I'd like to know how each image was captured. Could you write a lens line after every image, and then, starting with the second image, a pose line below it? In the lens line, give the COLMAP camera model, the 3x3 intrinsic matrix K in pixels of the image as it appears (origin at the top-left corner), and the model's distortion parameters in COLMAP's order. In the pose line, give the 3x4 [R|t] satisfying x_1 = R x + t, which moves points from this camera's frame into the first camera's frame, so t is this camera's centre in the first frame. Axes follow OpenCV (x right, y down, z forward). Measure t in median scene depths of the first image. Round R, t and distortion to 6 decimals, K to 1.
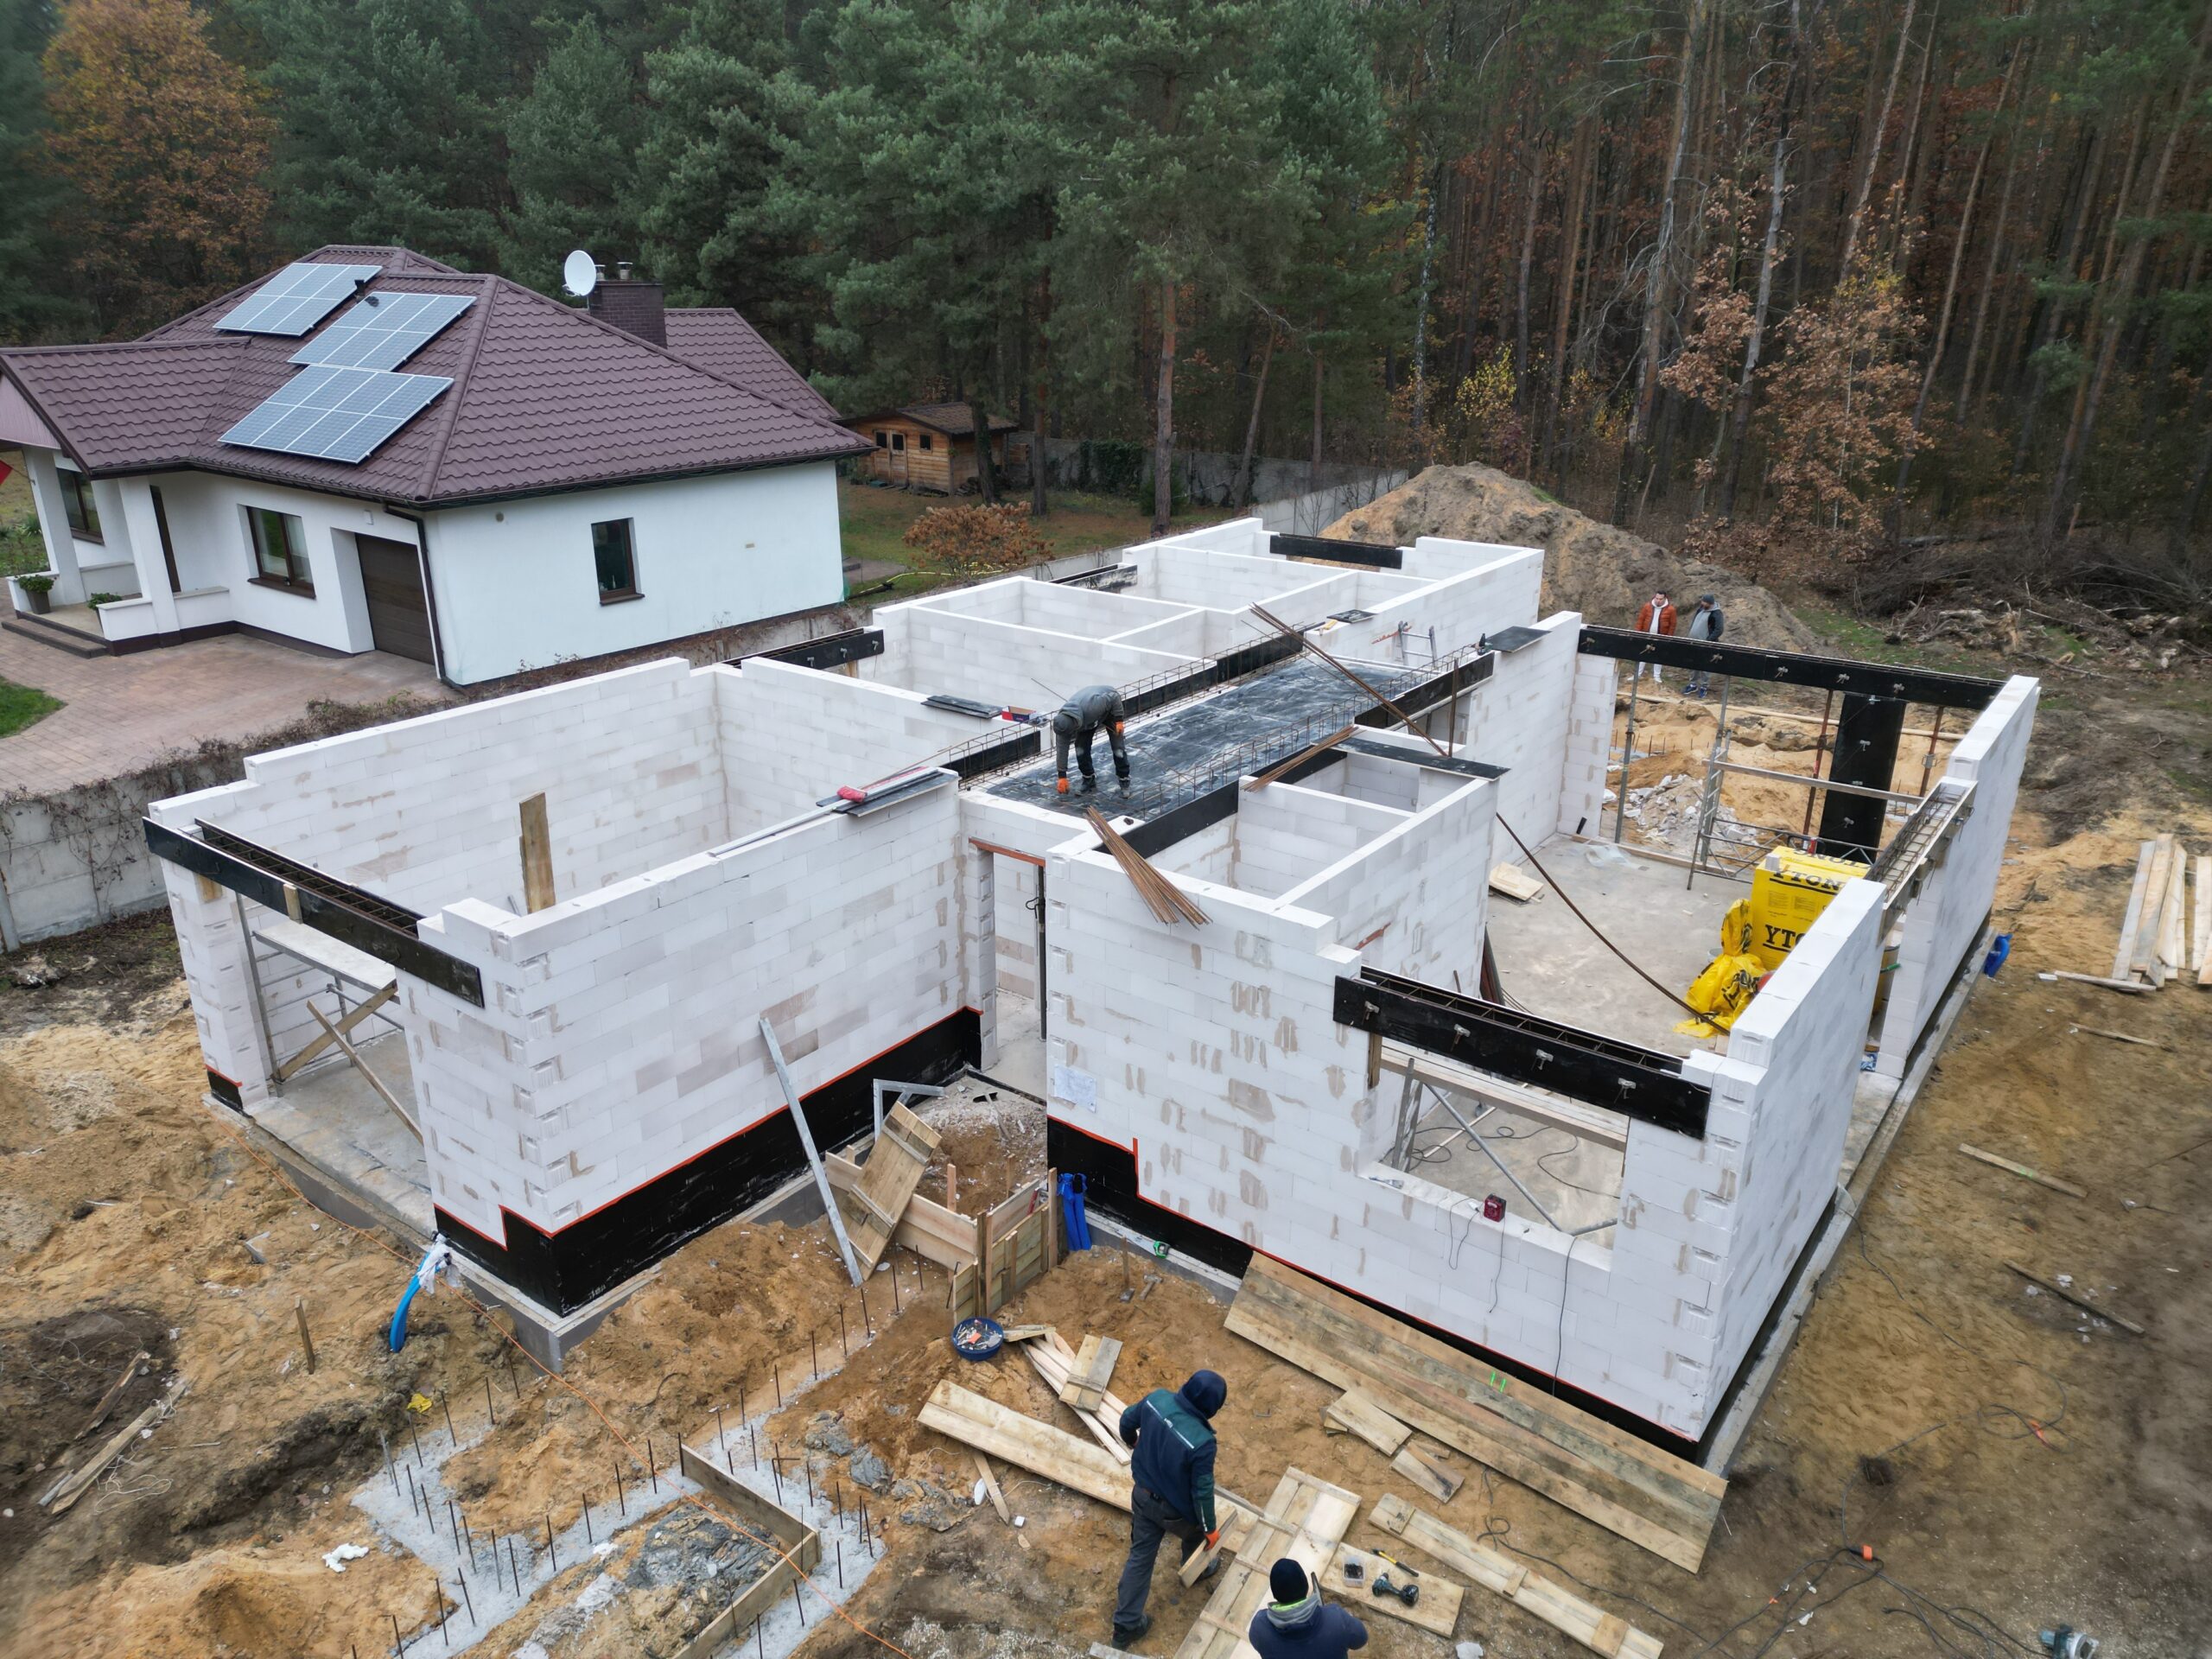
lens RADIAL K [[1536.7, 0, 1093.3], [0, 1536.7, 832.5], [0, 0, 1]] dist [0.077244, -0.073628]
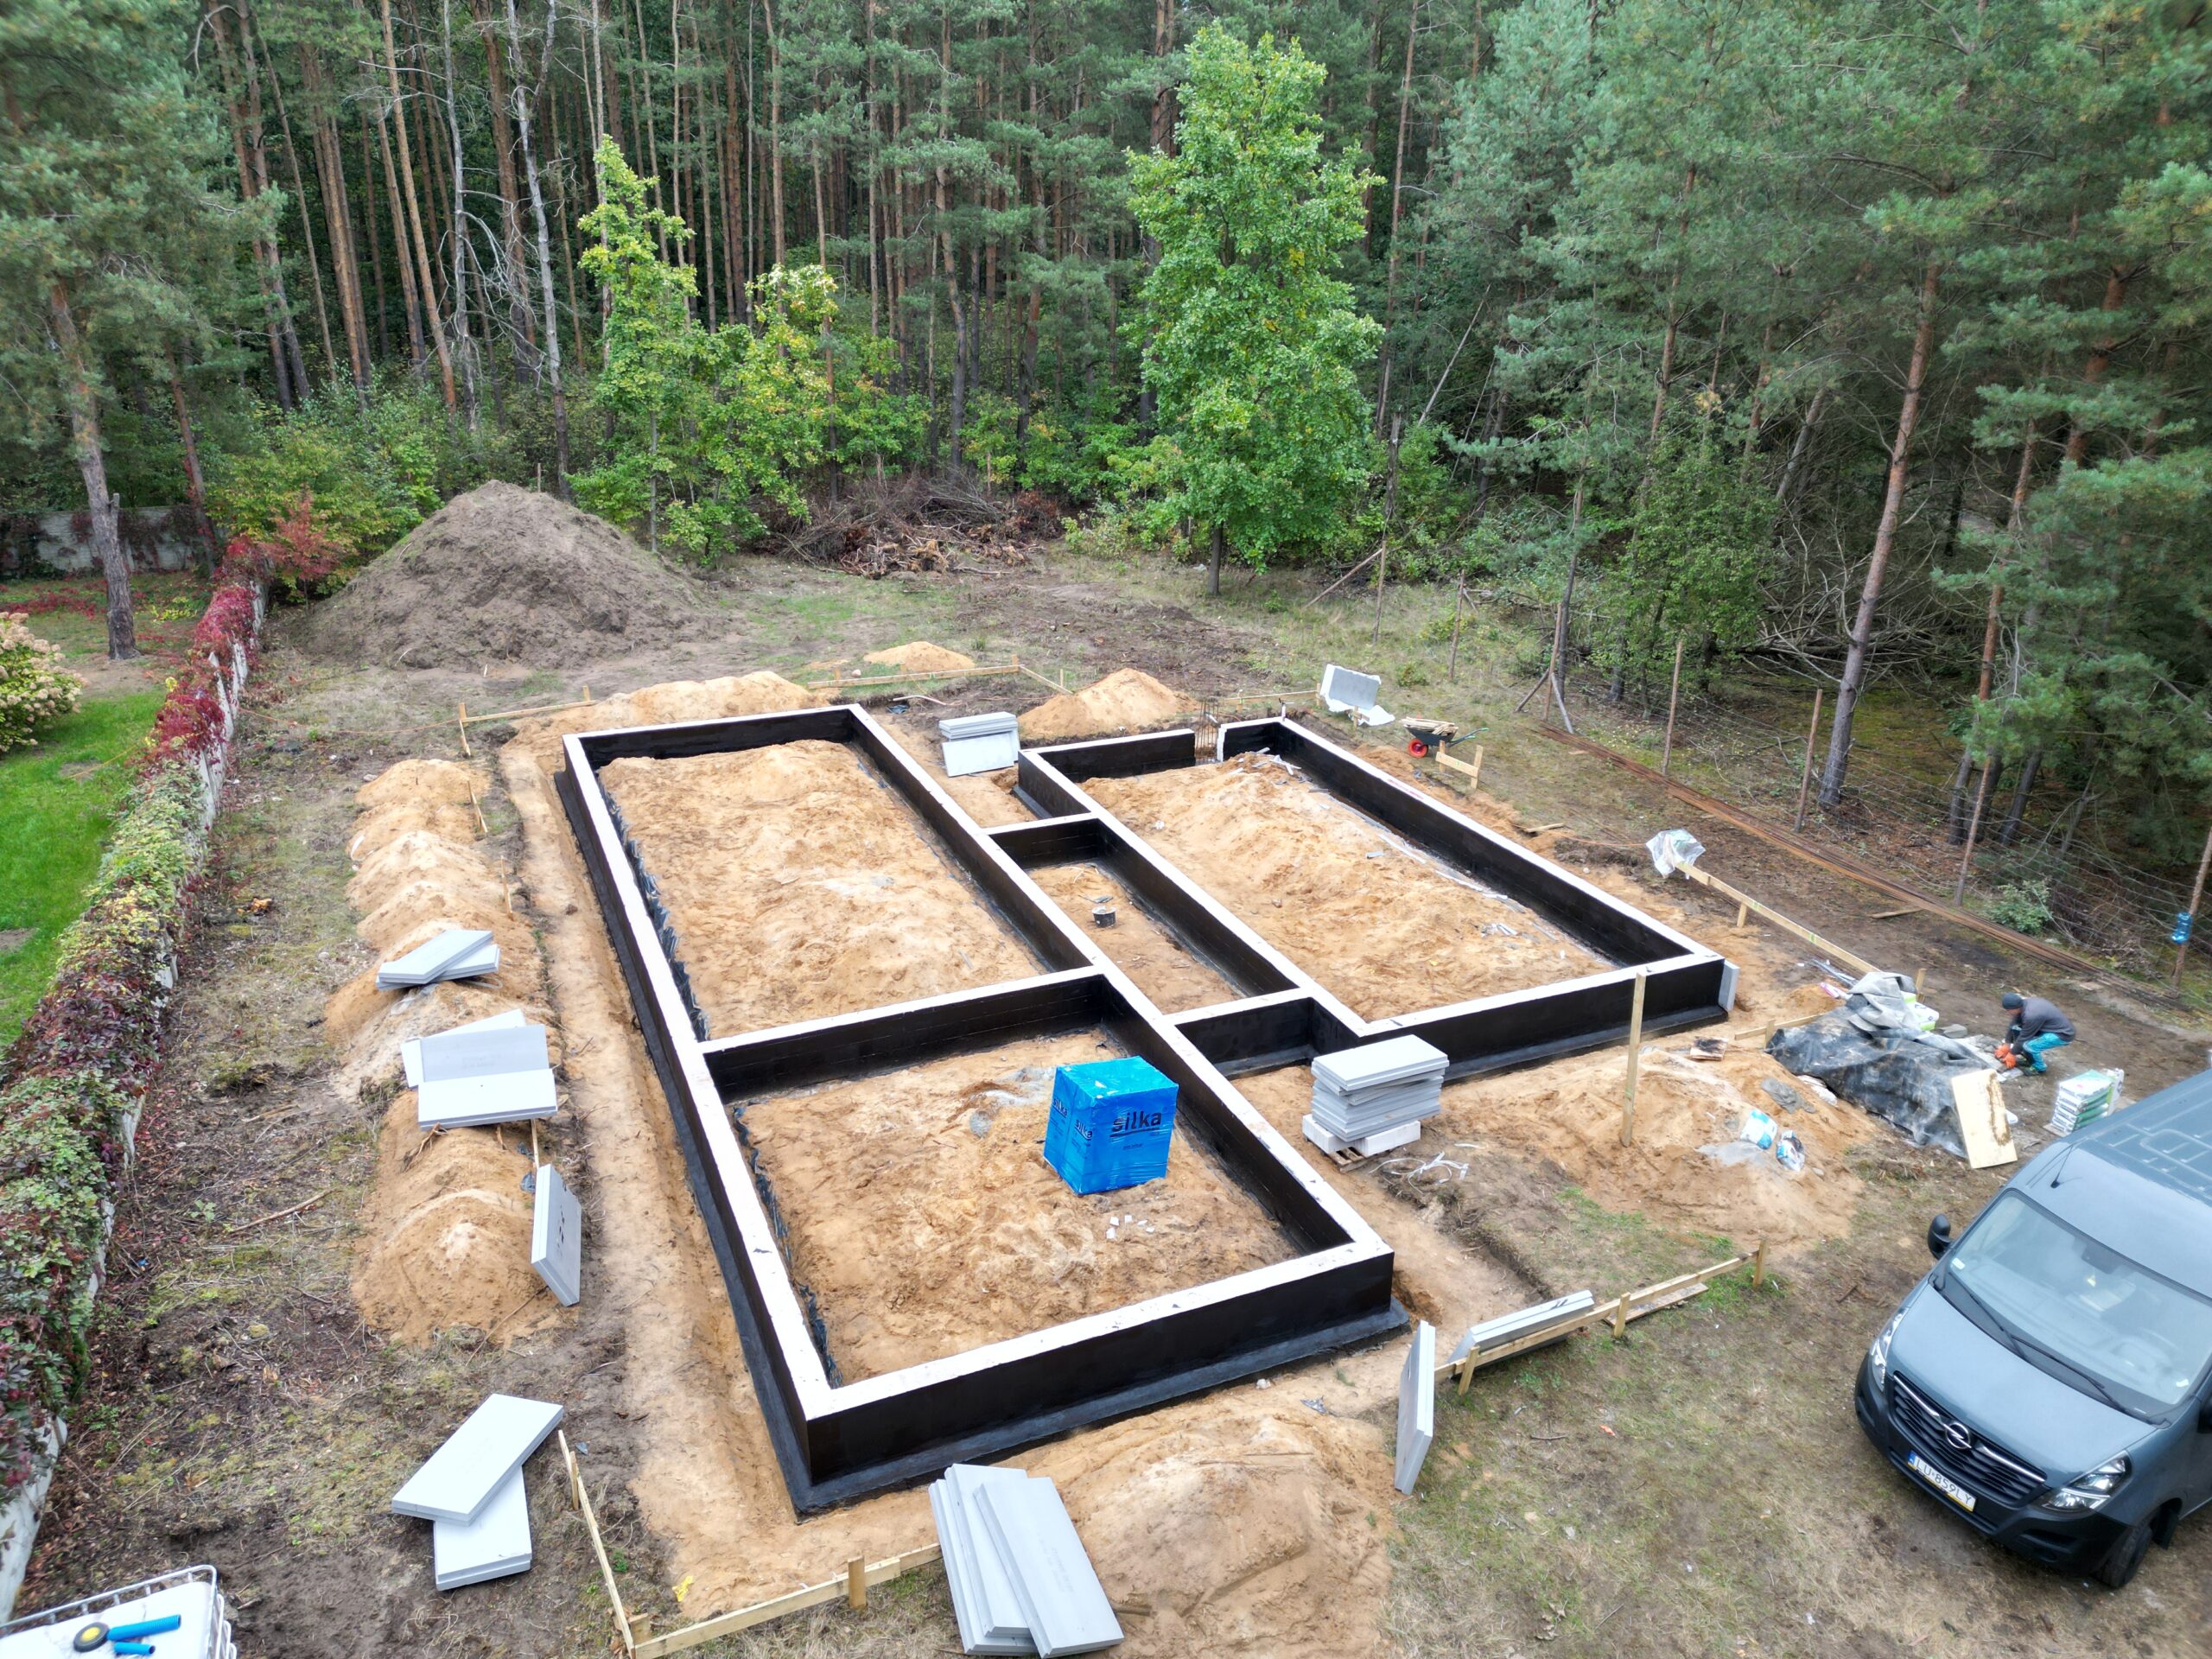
lens RADIAL K [[1536.7, 0, 1094.4], [0, 1536.7, 835.6], [0, 0, 1]] dist [0.077244, -0.073628]
pose [[0.495363, -0.322944, 0.806426, -0.509249], [0.302661, 0.934323, 0.188246, -0.112468], [-0.814255, 0.150824, 0.560571, 0.179027]]
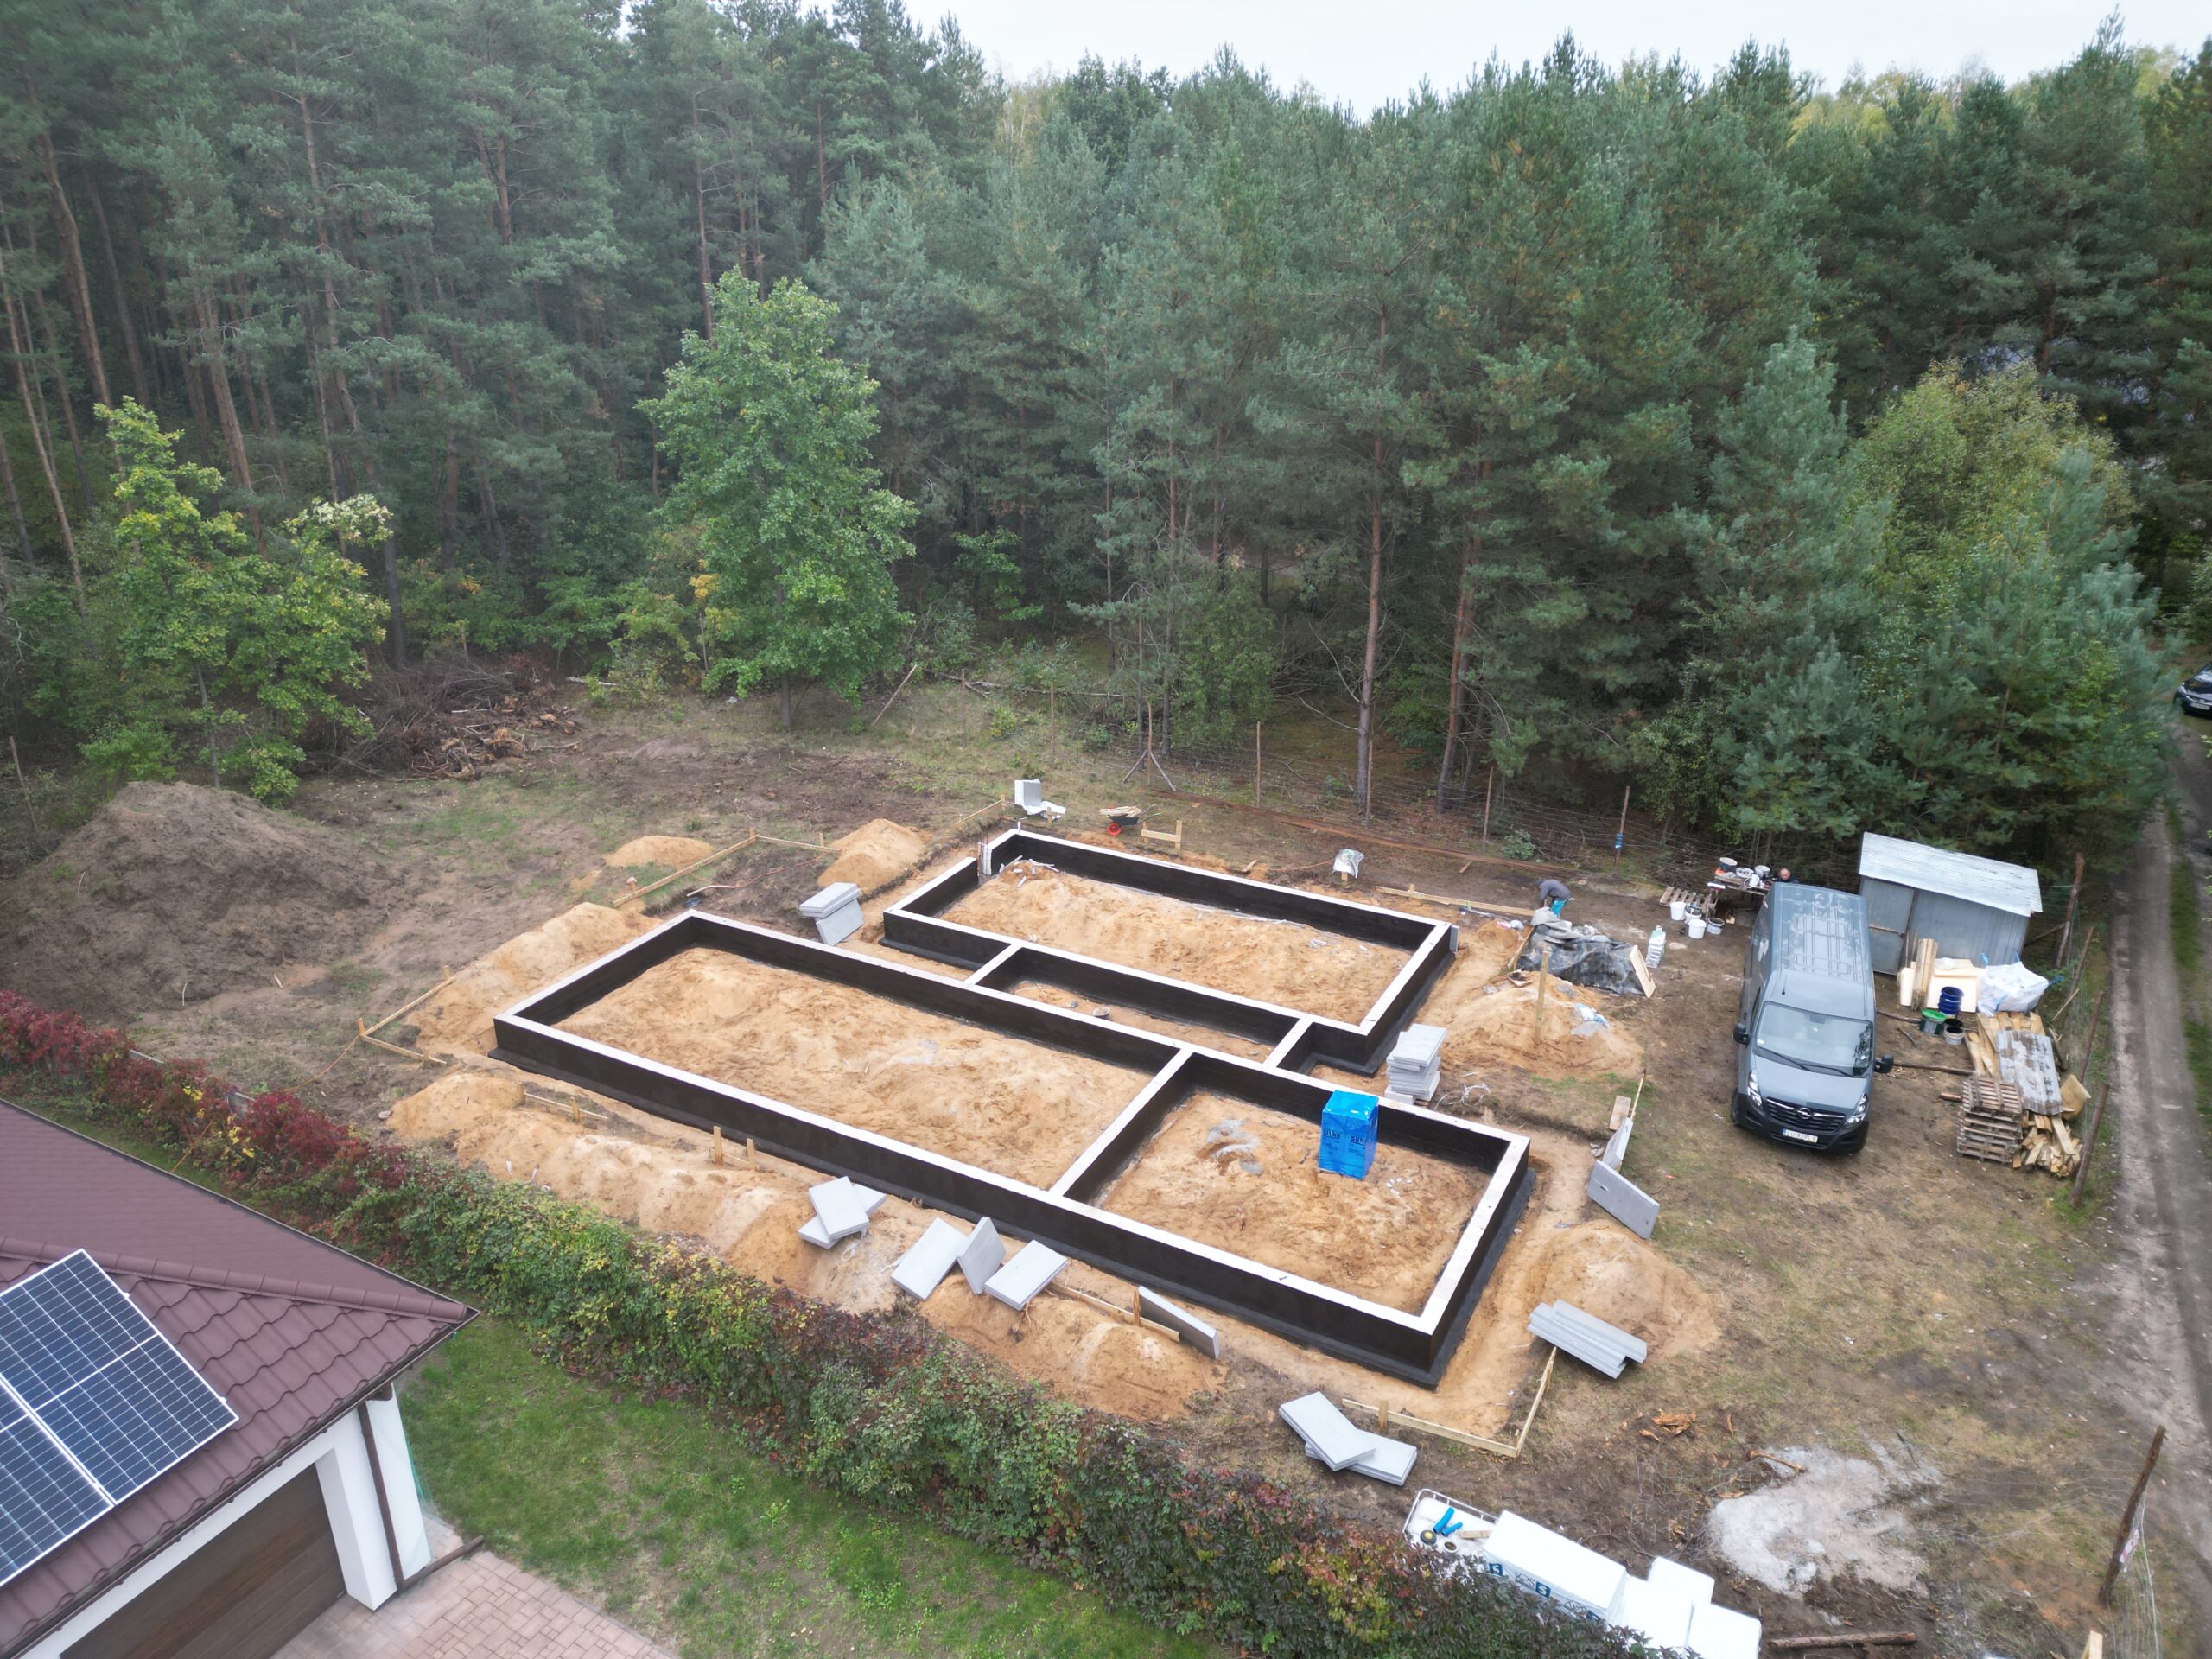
lens RADIAL K [[1536.7, 0, 1095.9], [0, 1536.7, 829.6], [0, 0, 1]] dist [0.077244, -0.073628]
pose [[-0.143048, -0.386606, 0.911083, -0.807502], [0.352160, 0.840422, 0.411914, -0.458964], [-0.924943, 0.379771, 0.015926, 0.527378]]
